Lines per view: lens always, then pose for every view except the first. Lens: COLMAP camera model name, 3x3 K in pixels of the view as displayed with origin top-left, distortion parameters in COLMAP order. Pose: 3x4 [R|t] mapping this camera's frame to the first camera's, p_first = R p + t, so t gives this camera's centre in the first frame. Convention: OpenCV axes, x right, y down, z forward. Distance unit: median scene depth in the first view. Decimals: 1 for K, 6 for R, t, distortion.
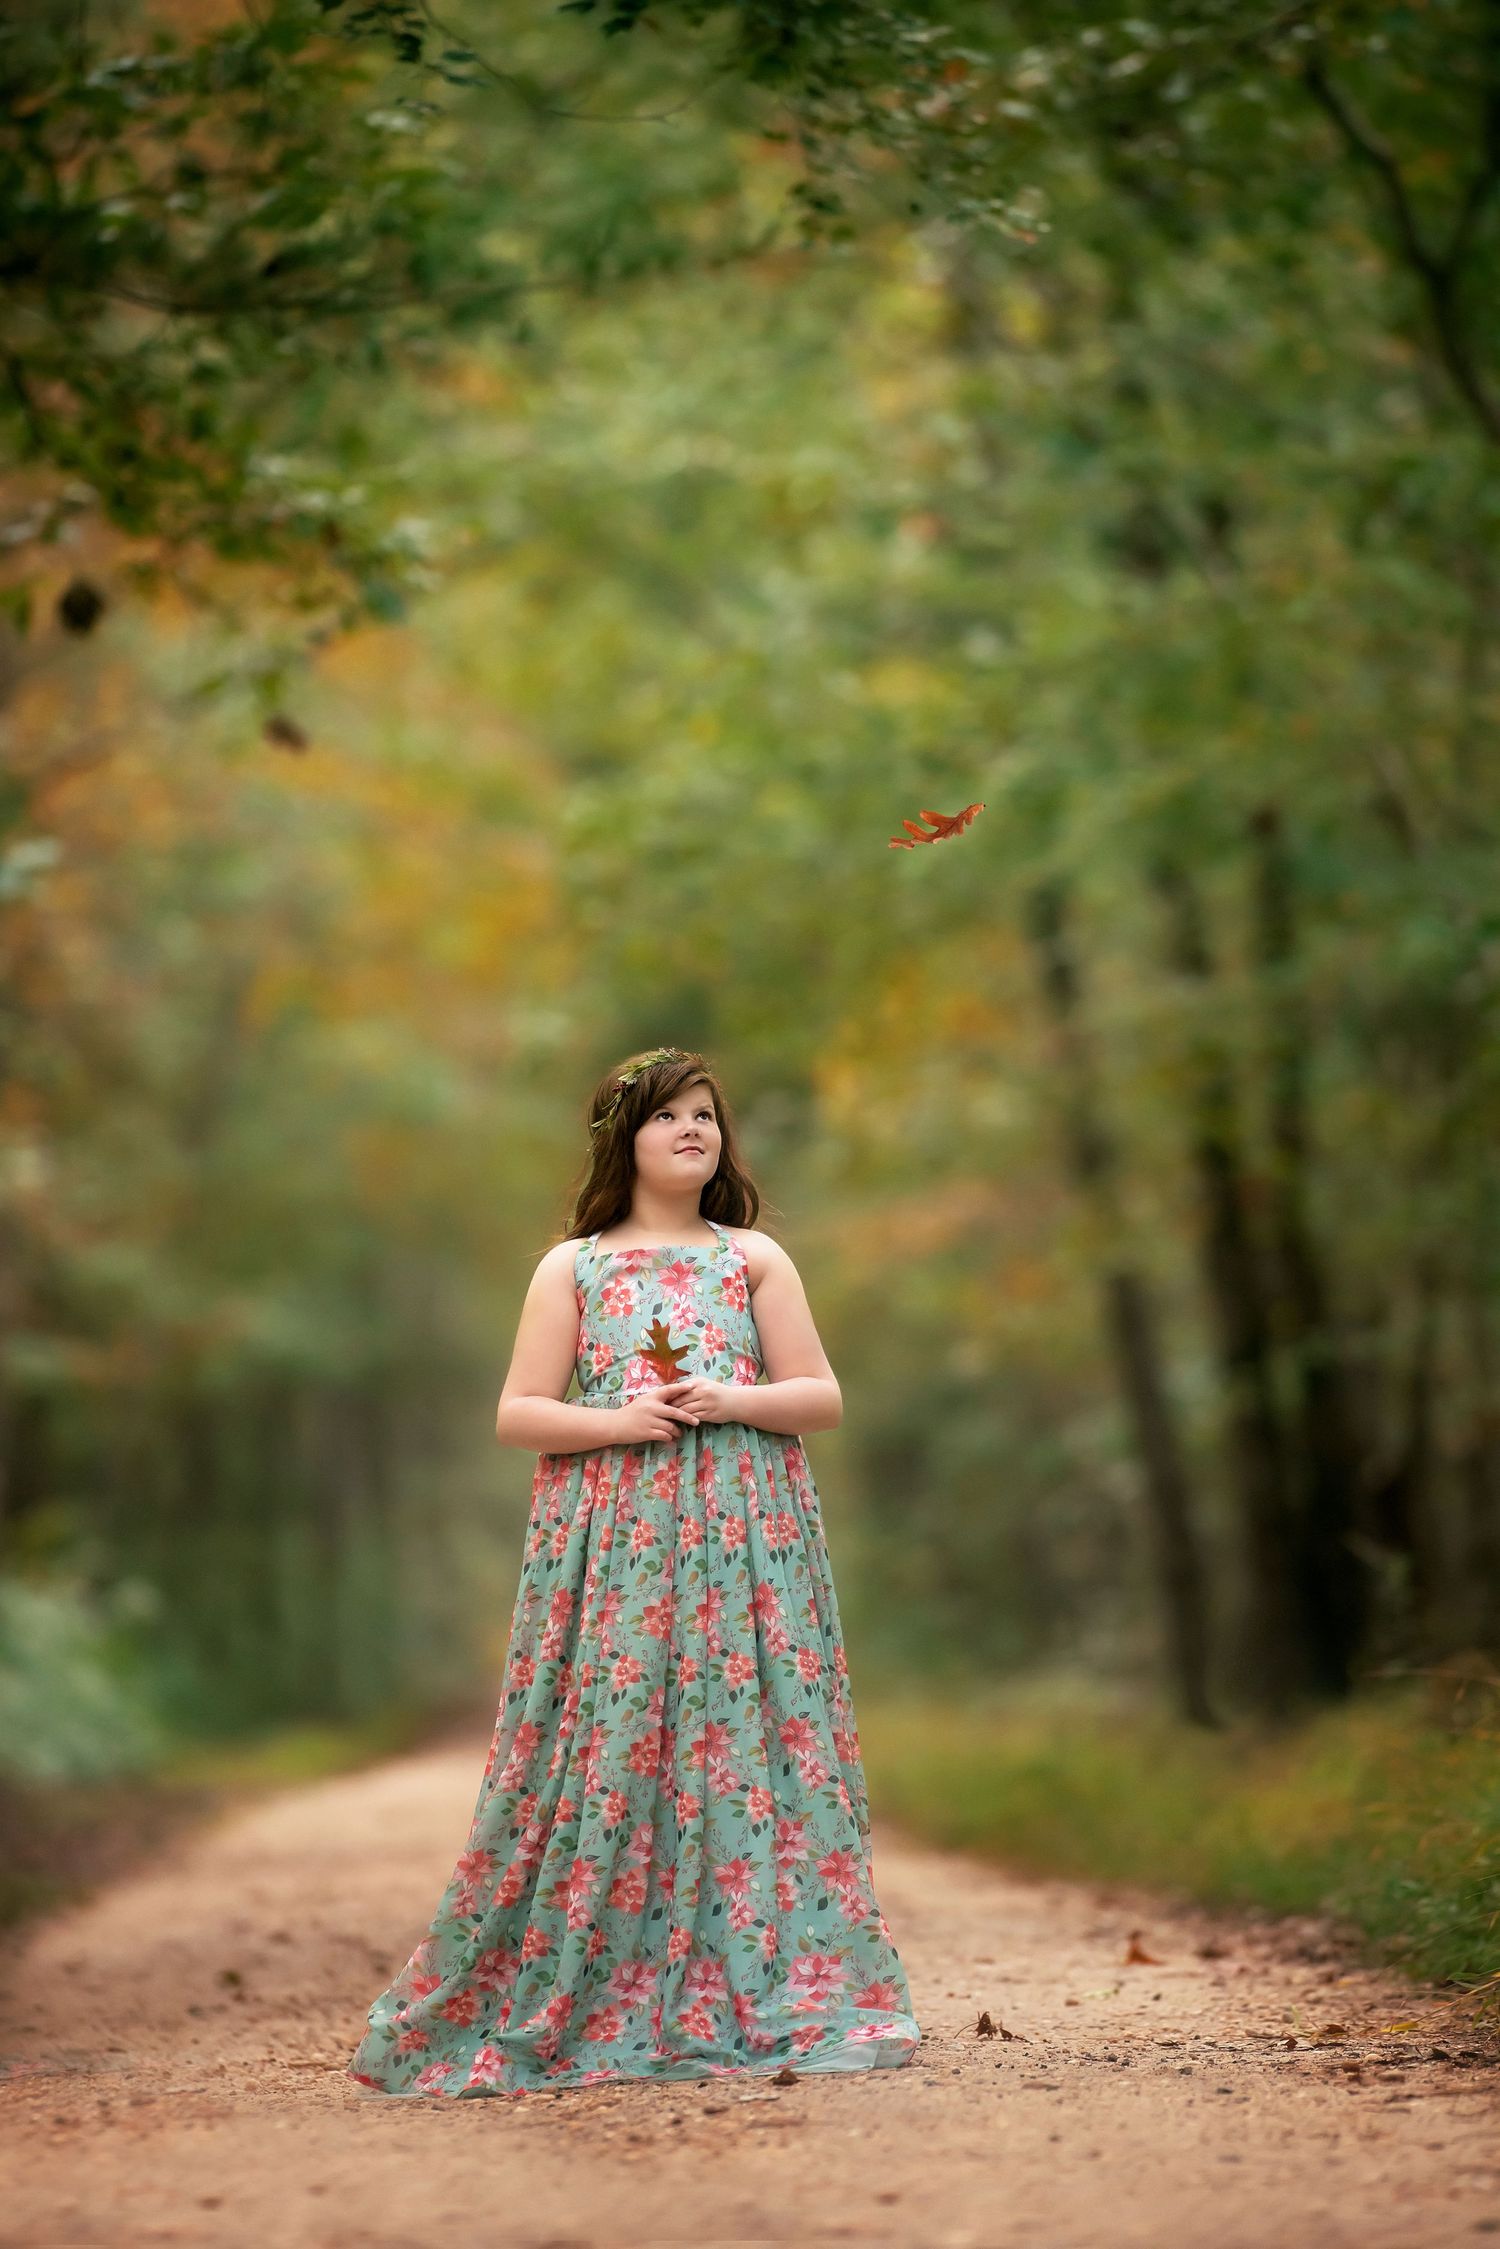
lens RADIAL K [[12725.9, 0, 750.0], [0, 12725.9, 1124.5], [0, 0, 1]] dist [-0.332014, 8.763367]
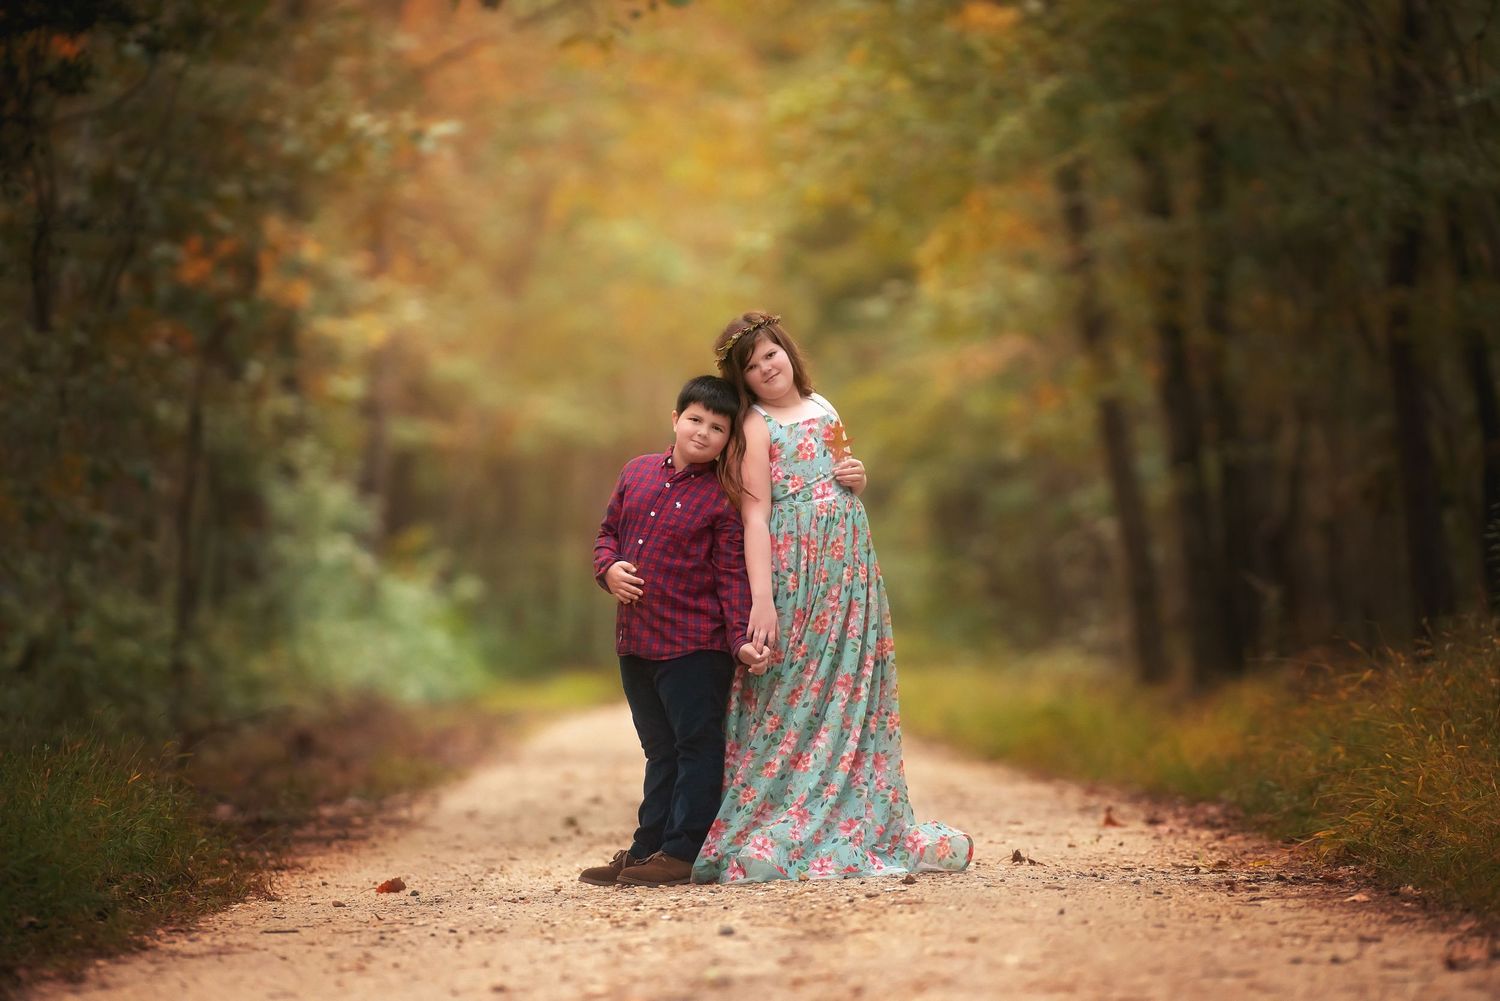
lens RADIAL K [[8652.4, 0, 750.0], [0, 8652.4, 500.5], [0, 0, 1]] dist [-0.068684, -6.796089]
pose [[0.999570, 0.026846, -0.011804, -0.004151], [-0.026519, 0.999284, 0.026980, -0.006013], [0.012520, -0.026655, 0.999566, -0.126197]]
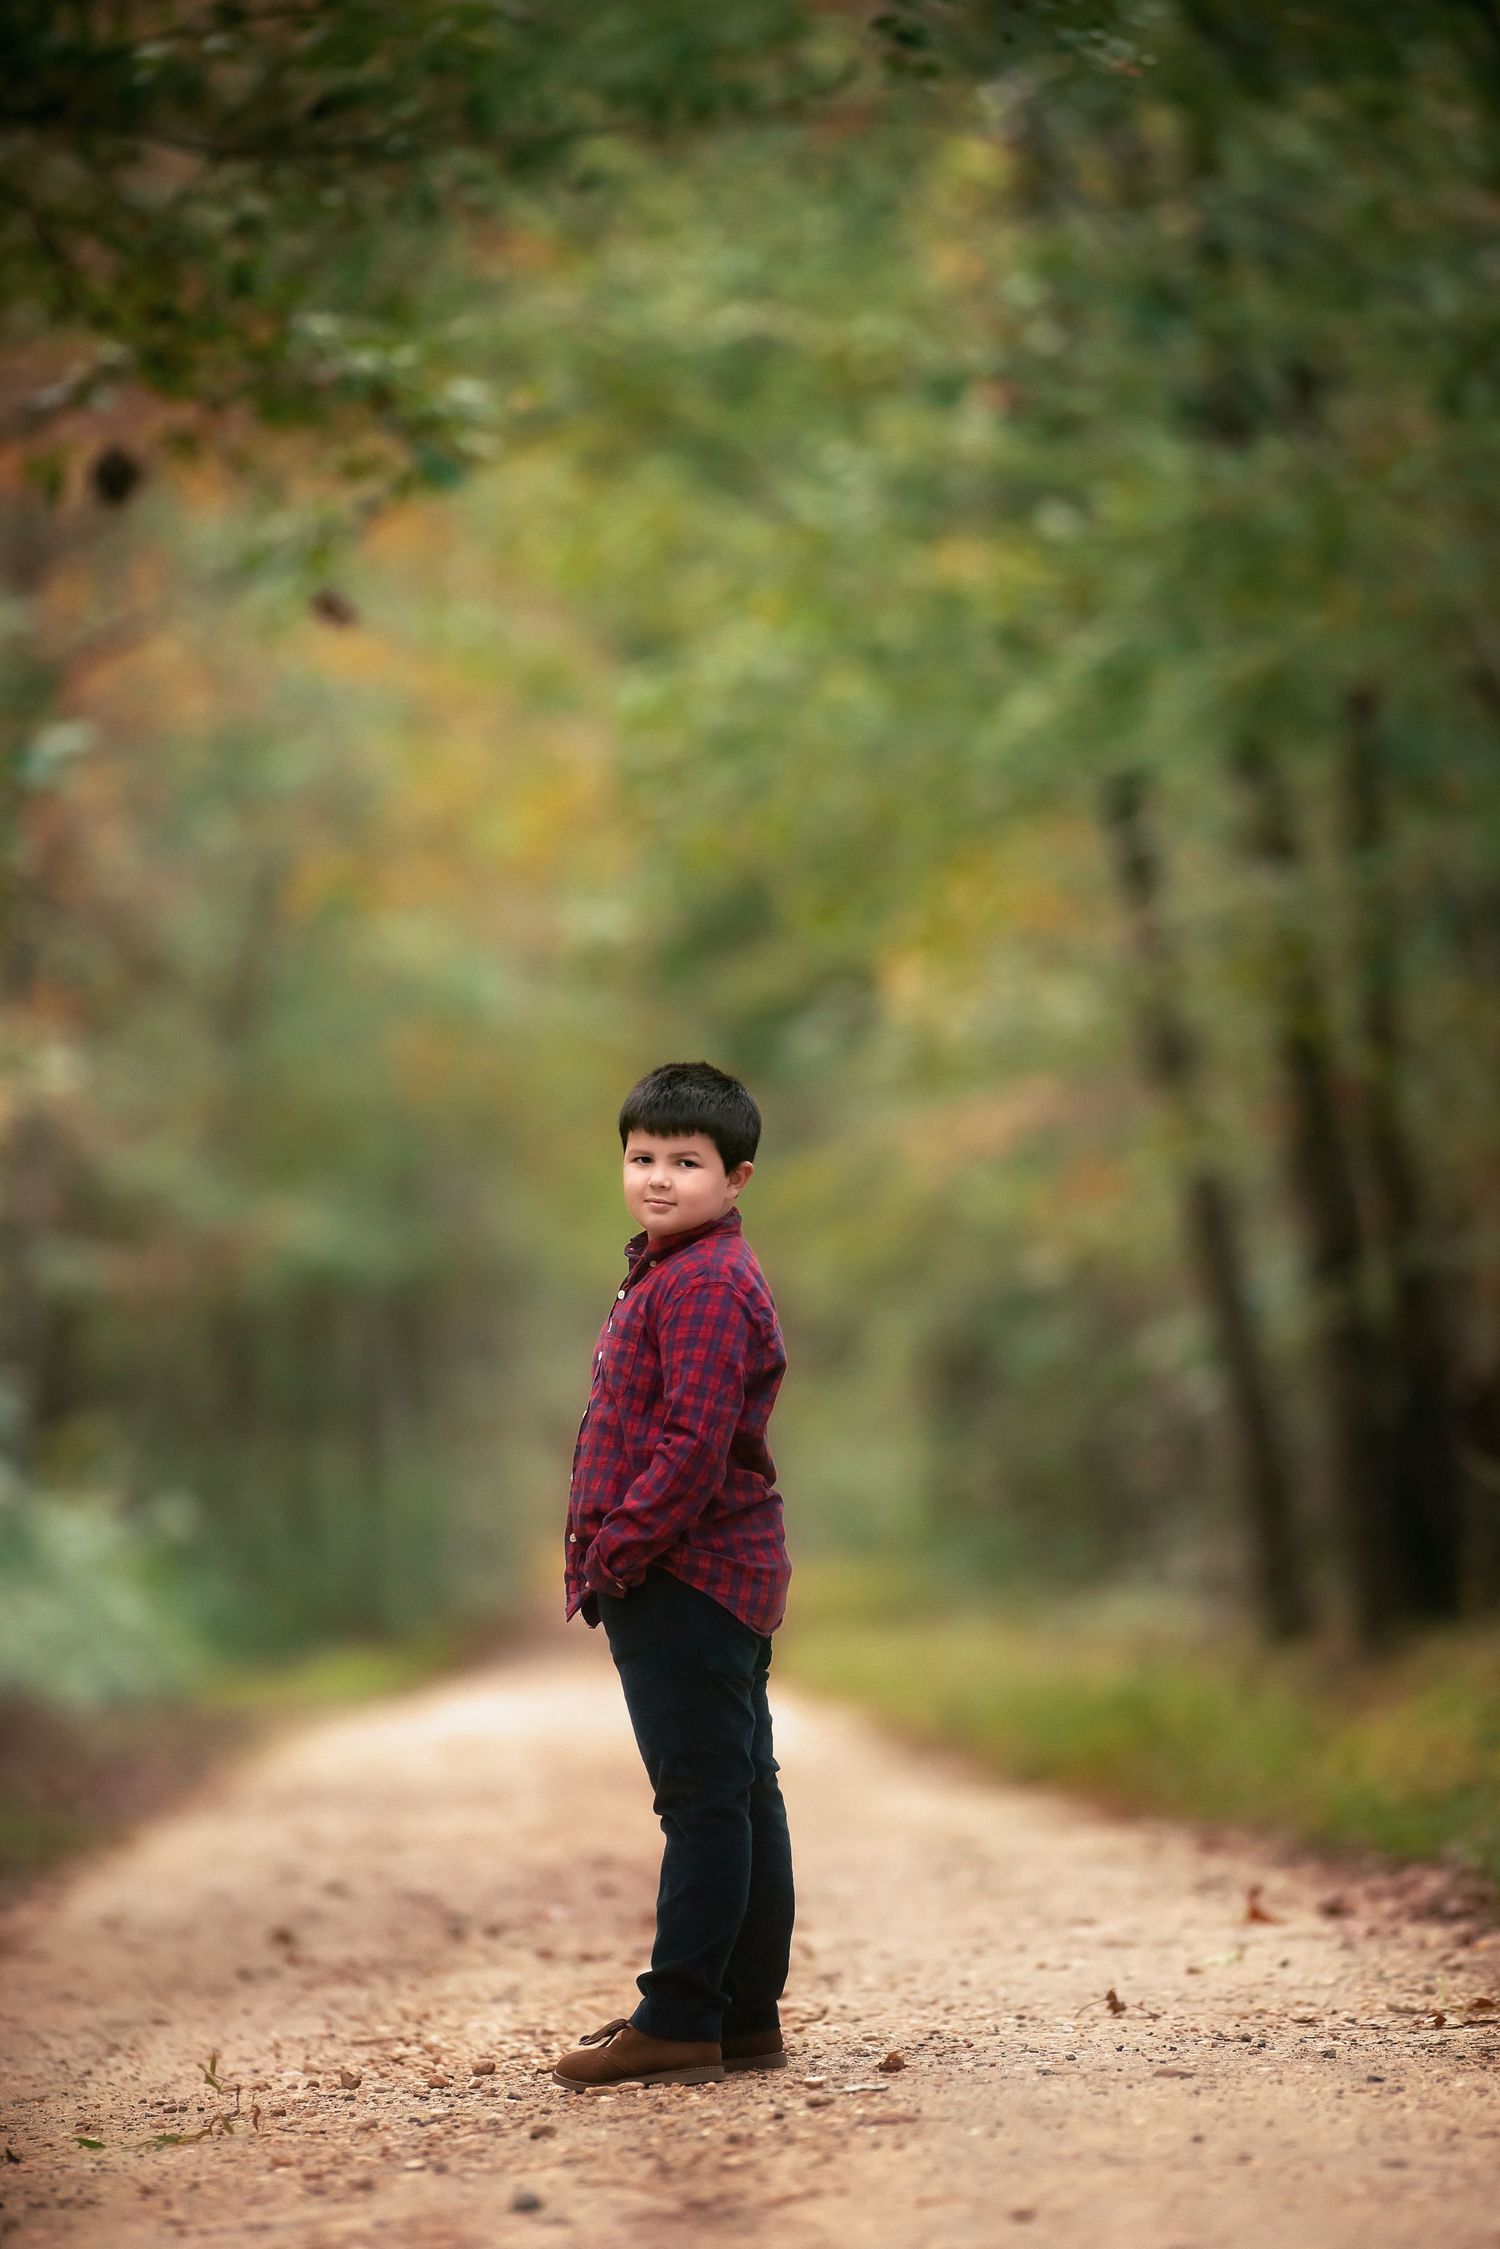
lens RADIAL K [[12972.9, 0, 750.0], [0, 12972.9, 1124.5], [0, 0, 1]] dist [-0.068684, -6.796089]
pose [[0.999988, -0.003435, -0.003458, -0.002534], [0.003463, 0.999961, 0.008137, -0.000277], [0.003430, -0.008149, 0.999961, 0.039613]]
